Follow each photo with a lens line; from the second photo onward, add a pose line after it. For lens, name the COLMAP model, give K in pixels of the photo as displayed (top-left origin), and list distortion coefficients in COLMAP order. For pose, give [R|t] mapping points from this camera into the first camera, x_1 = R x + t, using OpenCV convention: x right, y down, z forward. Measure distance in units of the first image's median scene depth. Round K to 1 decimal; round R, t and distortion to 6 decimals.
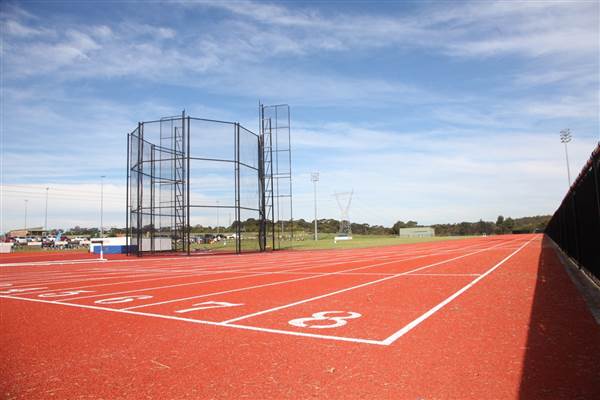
lens RADIAL K [[406.6, 0, 303.0], [0, 406.6, 184.6], [0, 0, 1]] dist [-0.115930, 0.060784]
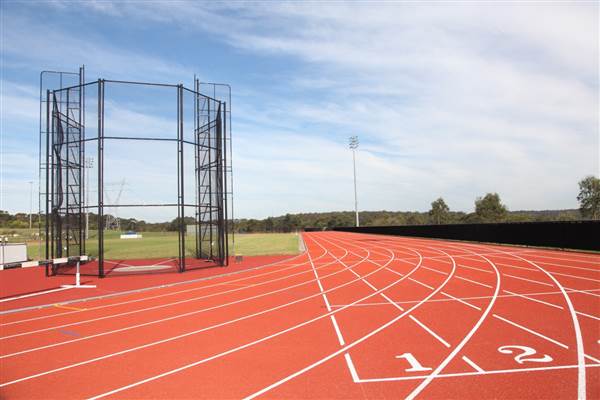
lens RADIAL K [[438.6, 0, 299.7], [0, 438.6, 177.0], [0, 0, 1]] dist [-0.067392, 0.002509]
pose [[0.849363, 0.054900, 0.524947, -0.100118], [-0.055254, 0.998360, -0.015010, 0.000222], [-0.524909, -0.016257, 0.851003, 0.035119]]
